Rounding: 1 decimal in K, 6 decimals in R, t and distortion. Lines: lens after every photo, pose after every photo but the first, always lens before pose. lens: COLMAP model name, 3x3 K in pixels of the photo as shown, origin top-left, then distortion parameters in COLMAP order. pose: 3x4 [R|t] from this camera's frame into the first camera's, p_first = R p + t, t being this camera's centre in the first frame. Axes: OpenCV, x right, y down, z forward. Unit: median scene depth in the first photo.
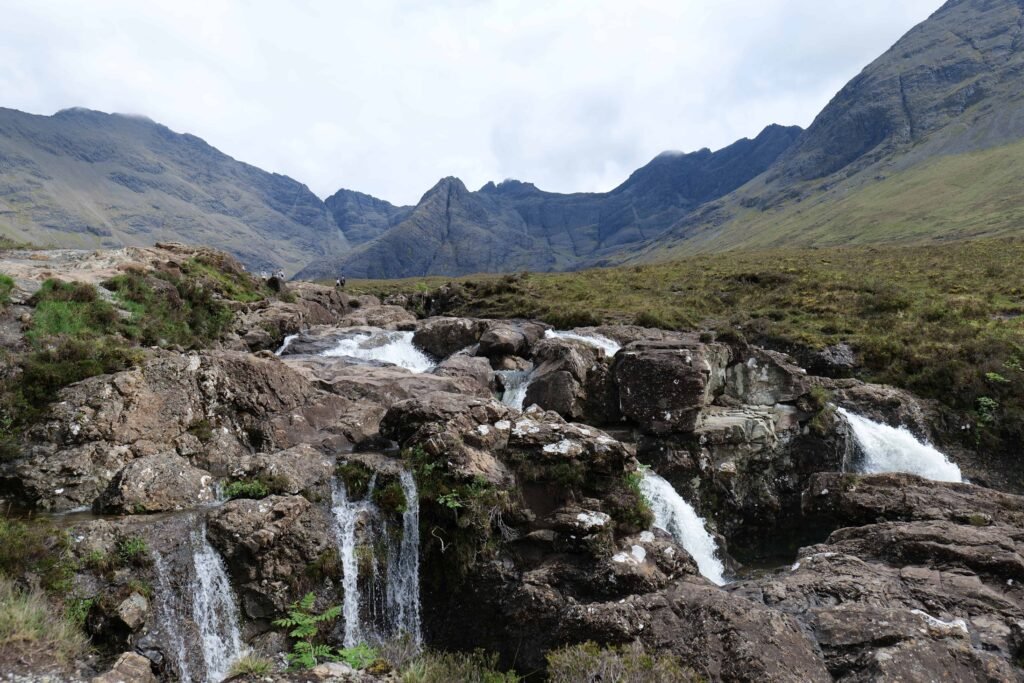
lens RADIAL K [[691.7, 0, 489.1], [0, 691.7, 344.9], [0, 0, 1]] dist [-0.002381, 0.002710]
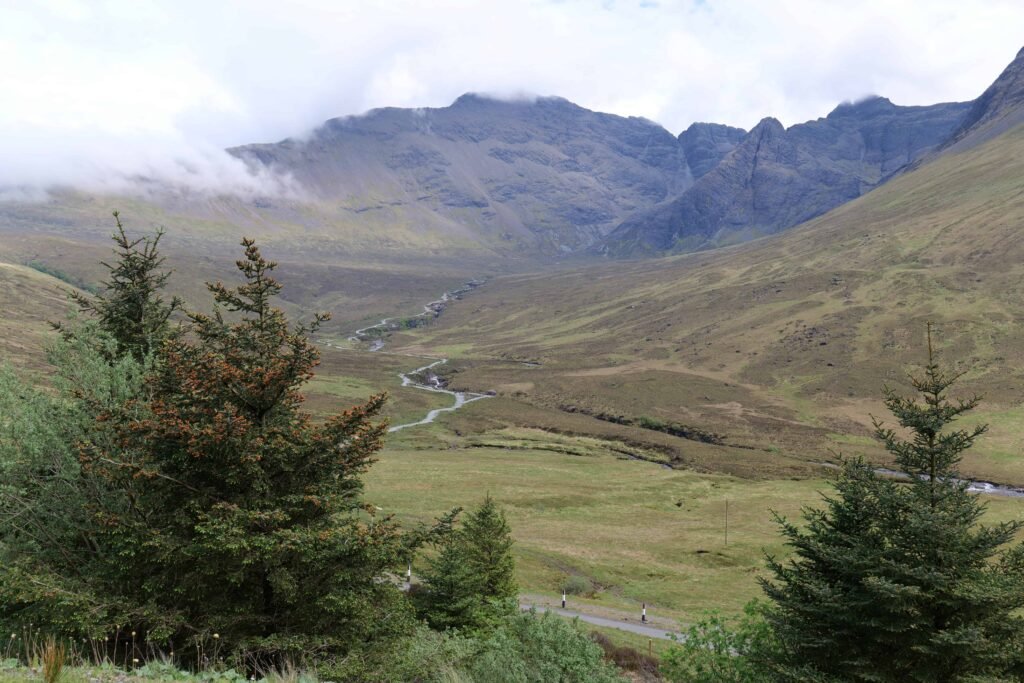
lens RADIAL K [[730.8, 0, 512.0], [0, 730.8, 341.5], [0, 0, 1]] dist [0.001906, 0.001792]
pose [[0.879270, 0.012809, -0.476152, 0.122603], [0.030733, 0.996030, 0.083546, -0.007146], [0.475332, -0.088093, 0.875385, -0.175188]]
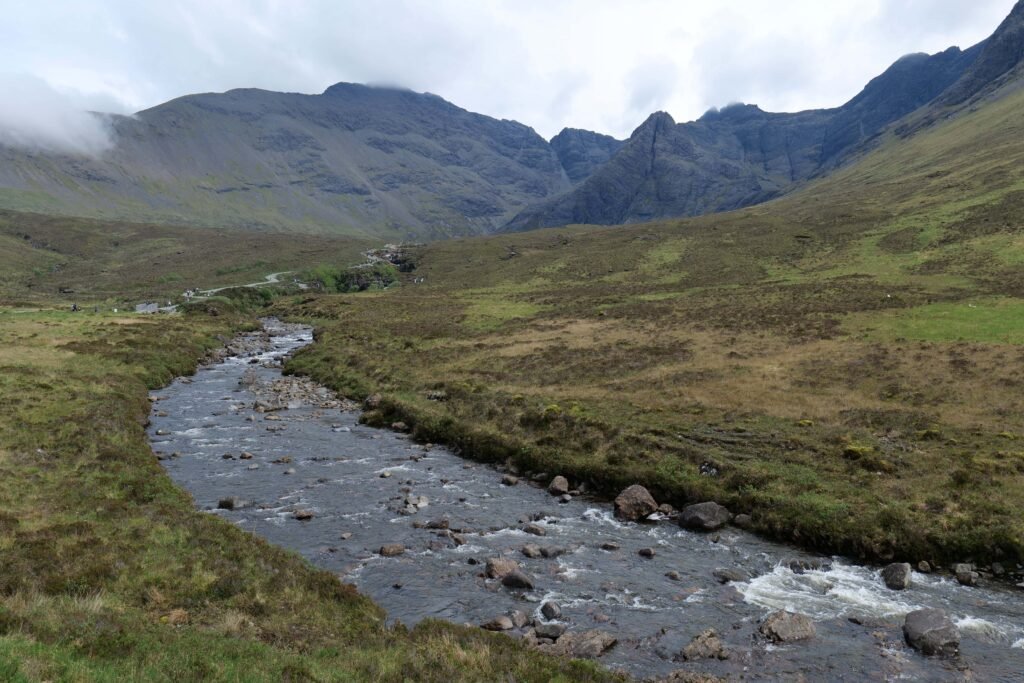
lens RADIAL K [[691.7, 0, 489.1], [0, 691.7, 344.9], [0, 0, 1]] dist [-0.002381, 0.002710]
pose [[0.943699, 0.003916, -0.330783, 0.042473], [0.027285, 0.995601, 0.089629, 0.003881], [0.329679, -0.093608, 0.939441, -0.078100]]
